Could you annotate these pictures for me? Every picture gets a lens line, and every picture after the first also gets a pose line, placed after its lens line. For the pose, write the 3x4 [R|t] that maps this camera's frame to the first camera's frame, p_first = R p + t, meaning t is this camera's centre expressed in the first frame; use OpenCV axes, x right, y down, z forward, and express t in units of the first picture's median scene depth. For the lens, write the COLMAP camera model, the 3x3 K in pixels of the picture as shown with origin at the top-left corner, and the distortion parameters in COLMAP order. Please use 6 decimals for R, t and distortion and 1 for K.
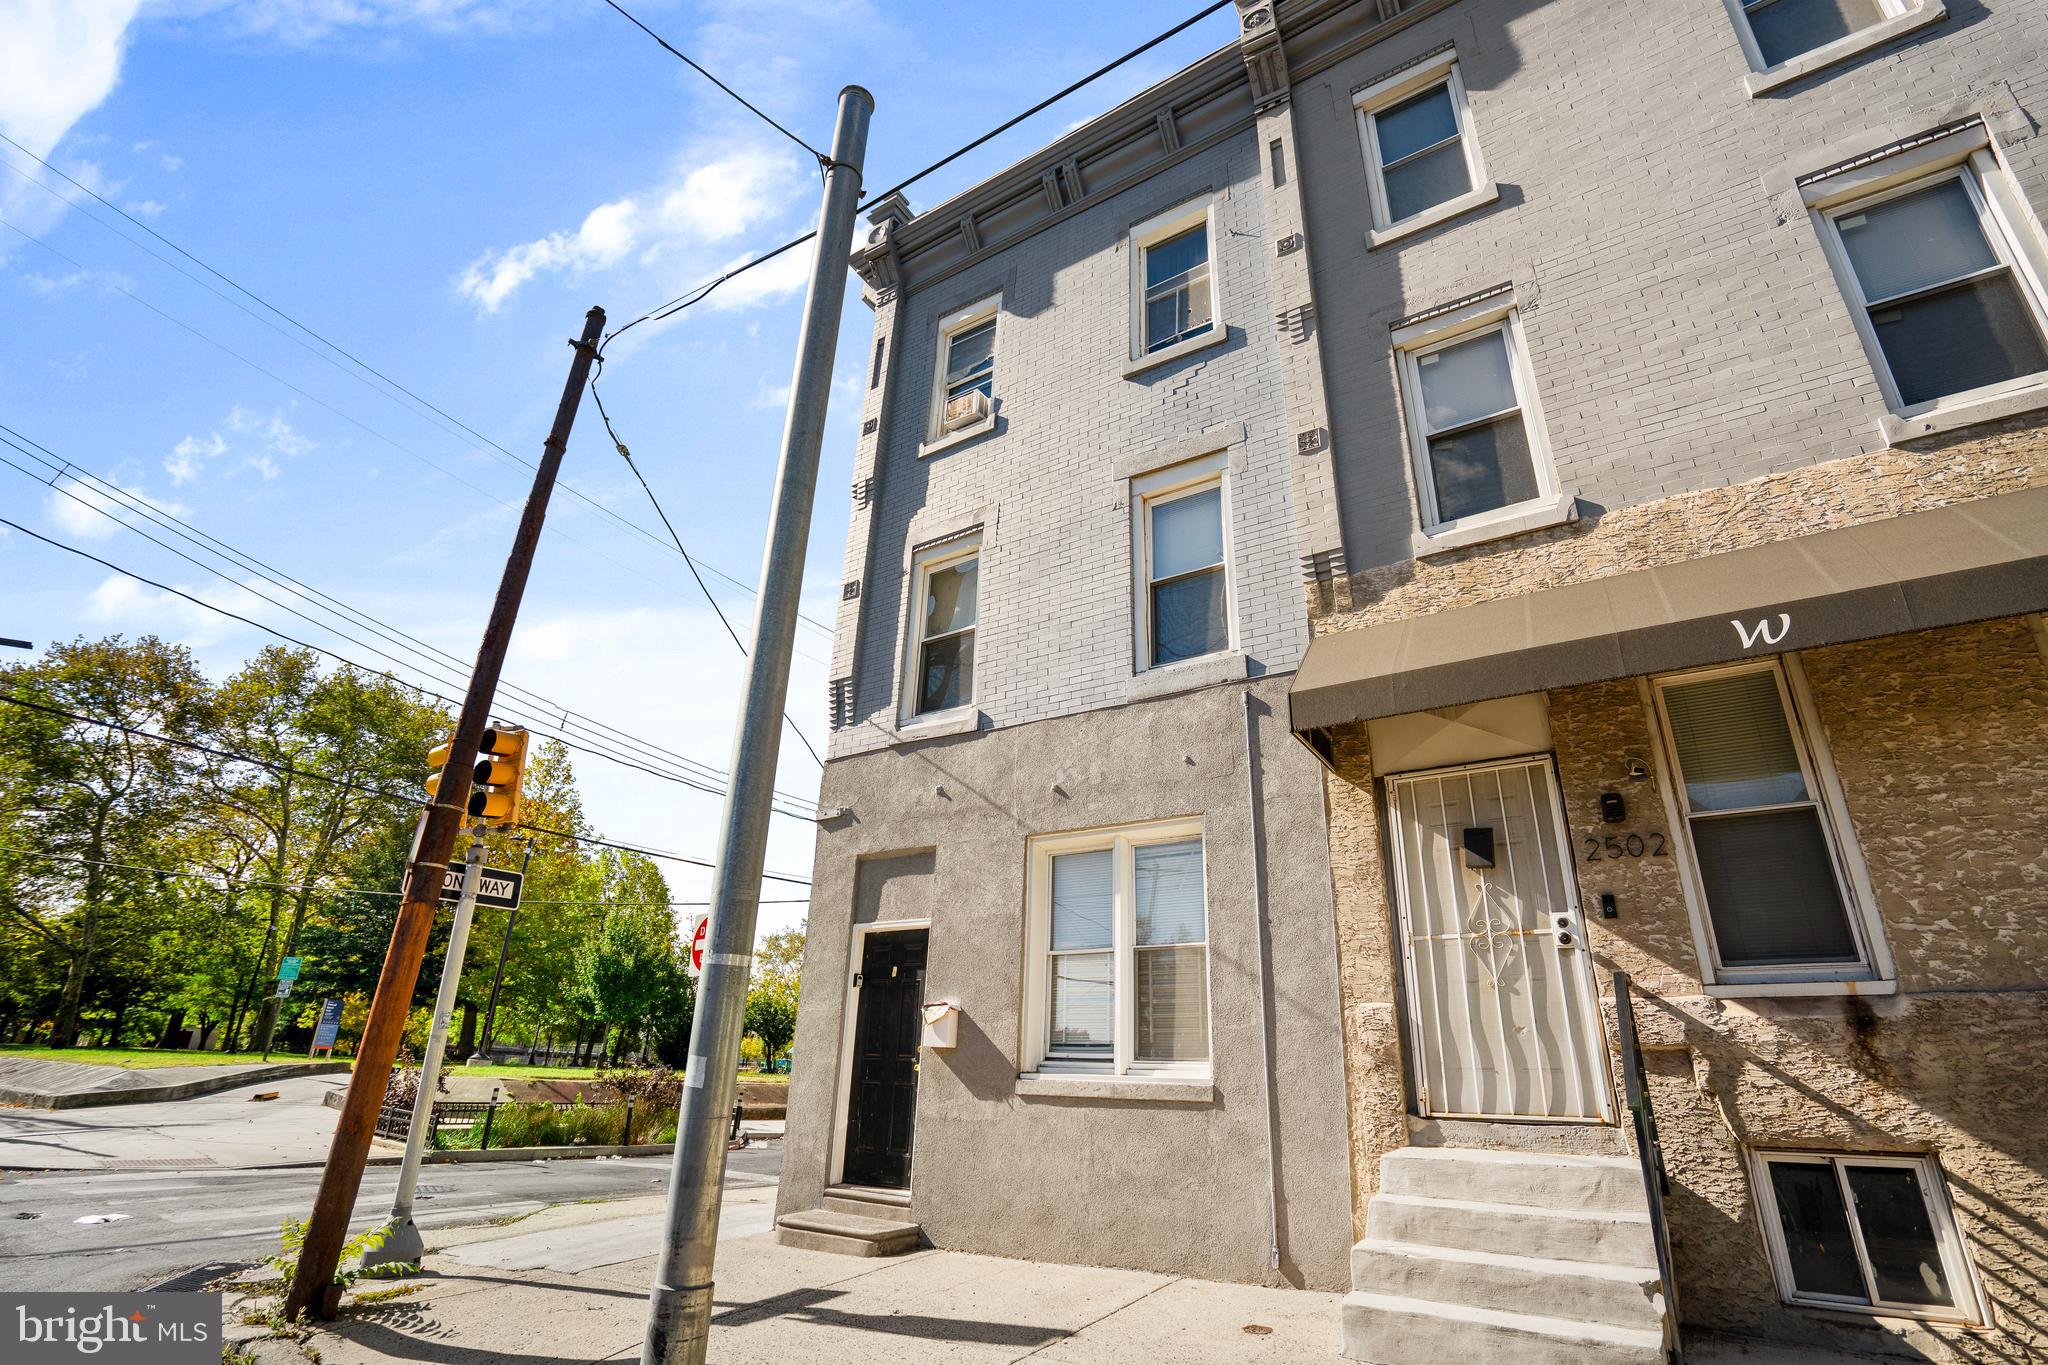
lens RADIAL K [[942.0, 0, 1027.3], [0, 942.0, 695.8], [0, 0, 1]] dist [-0.054099, 0.018743]
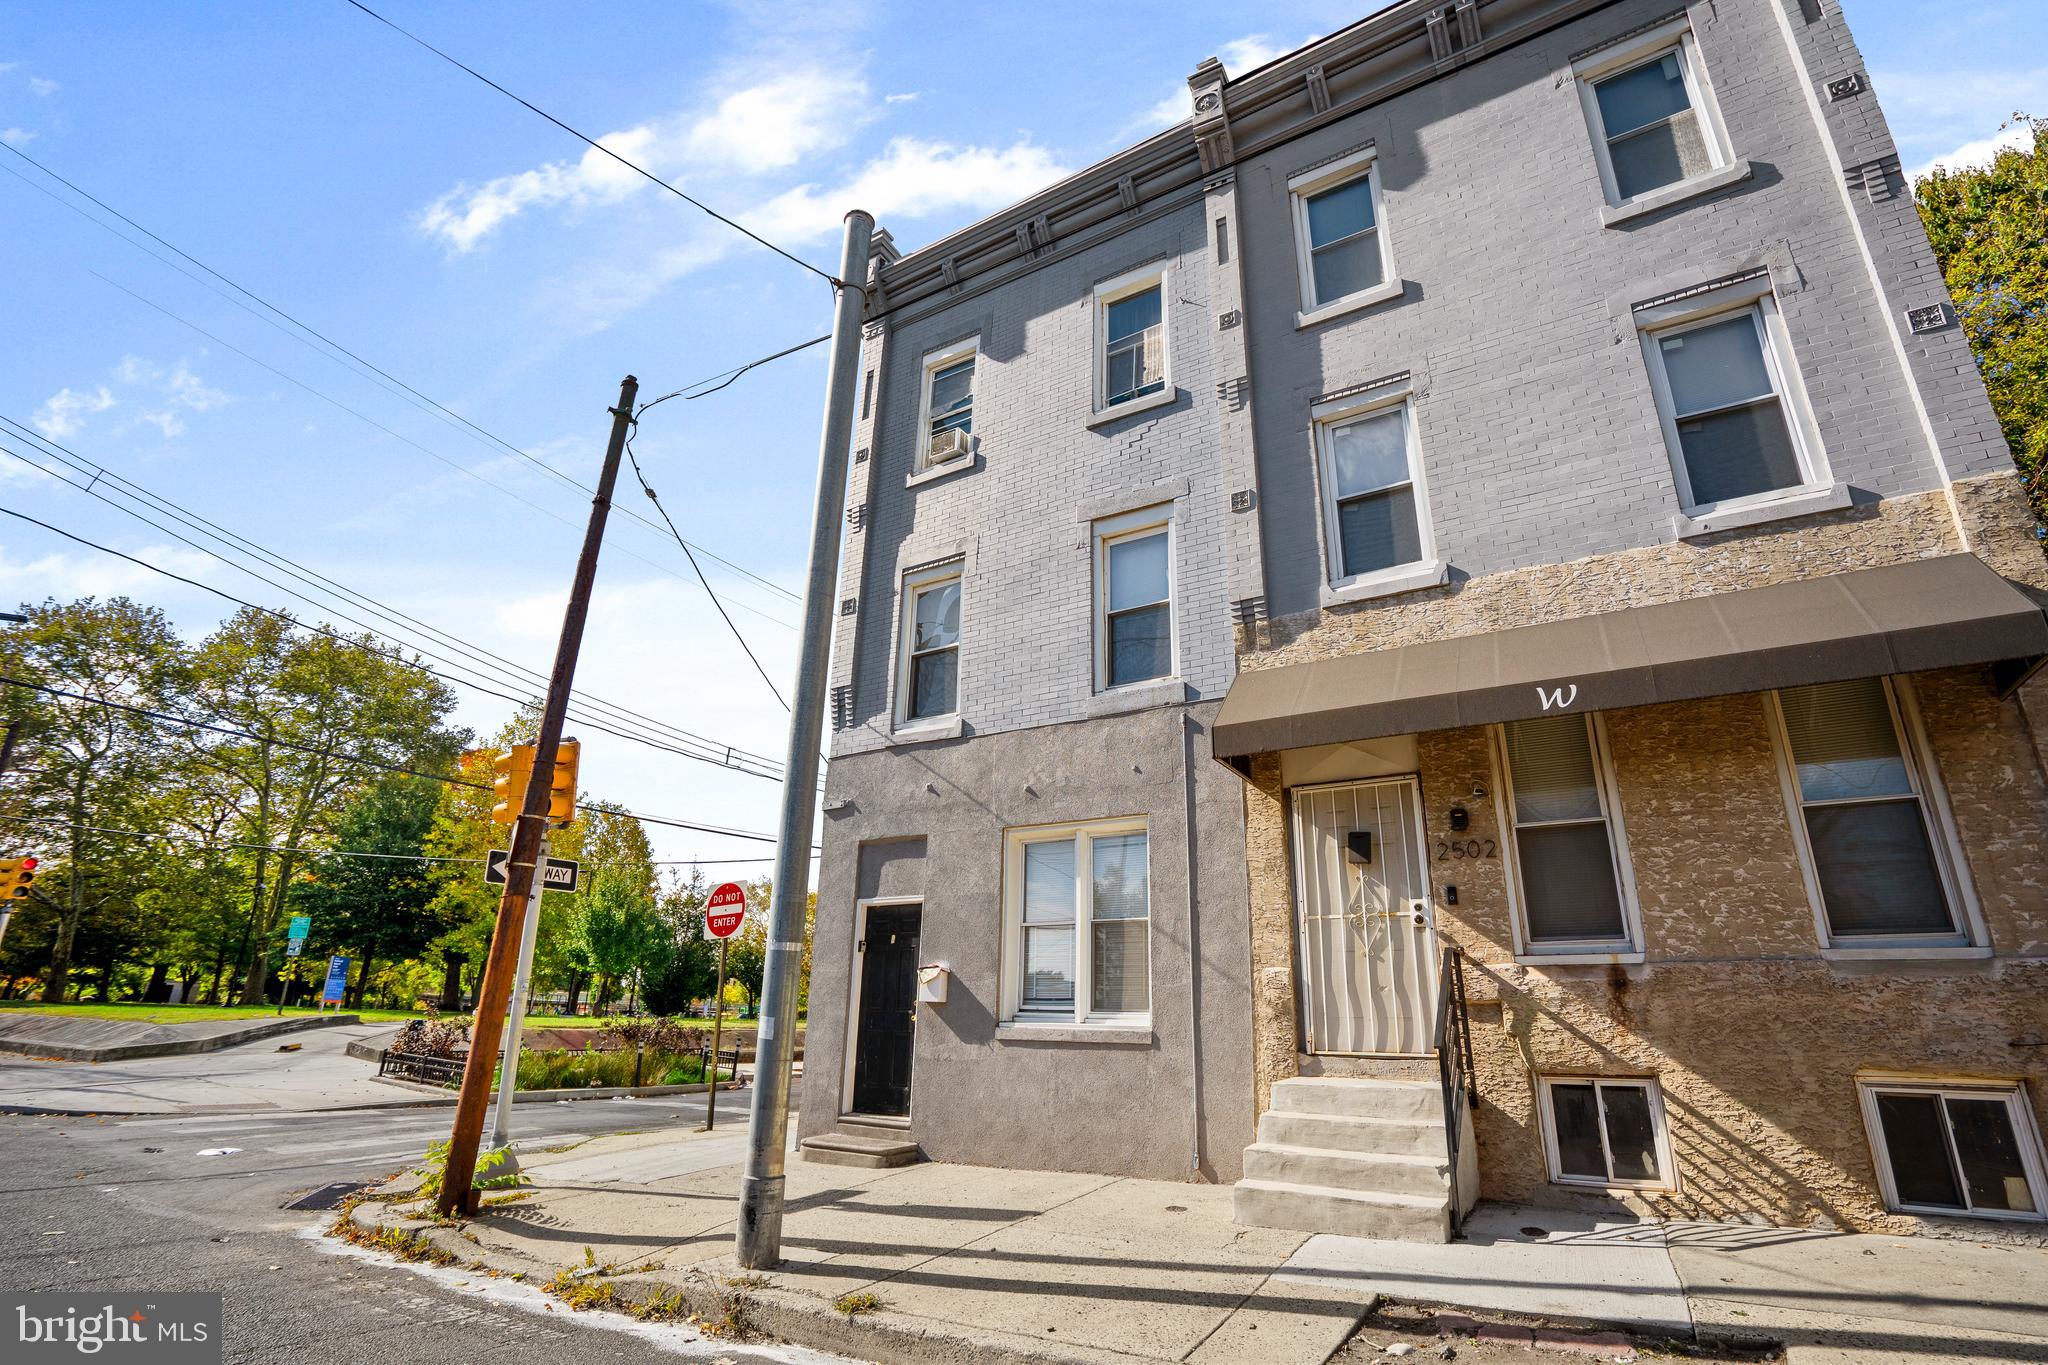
lens RADIAL K [[945.1, 0, 1025.4], [0, 945.1, 696.9], [0, 0, 1]] dist [-0.060942, 0.025062]
pose [[0.999630, -0.001667, 0.027146, -0.005911], [0.000118, 0.998376, 0.056959, -0.097920], [-0.027197, -0.056935, 0.998007, -0.217616]]
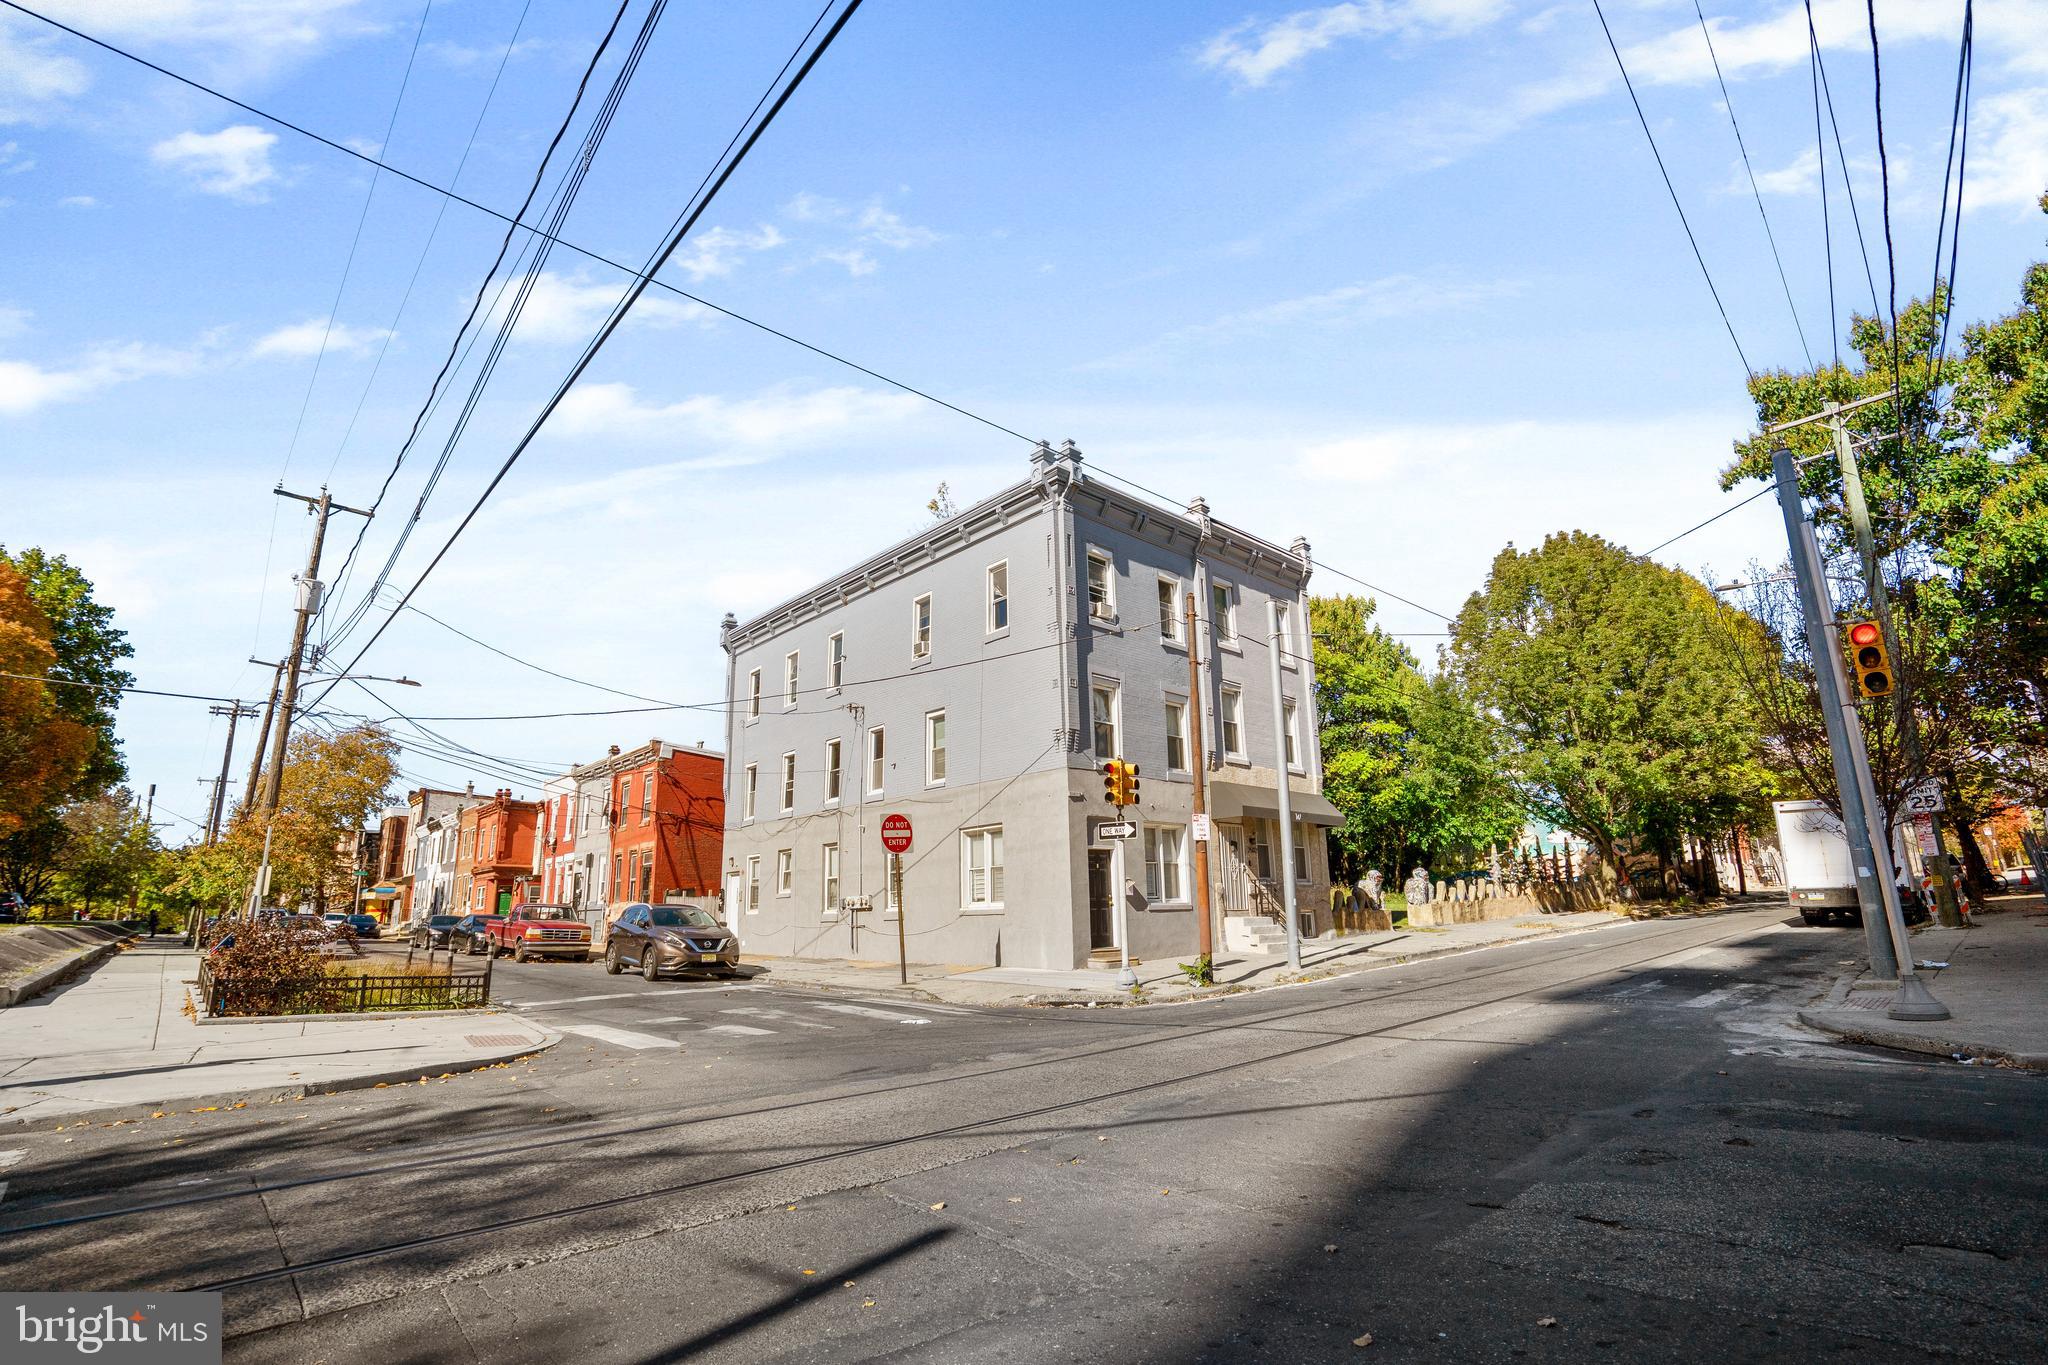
lens RADIAL K [[945.1, 0, 1025.4], [0, 945.1, 696.9], [0, 0, 1]] dist [-0.060942, 0.025062]
pose [[0.251728, 0.182016, 0.950528, -3.109113], [-0.345032, 0.934497, -0.087572, 0.191123], [-0.904204, -0.305919, 0.298041, 0.672689]]
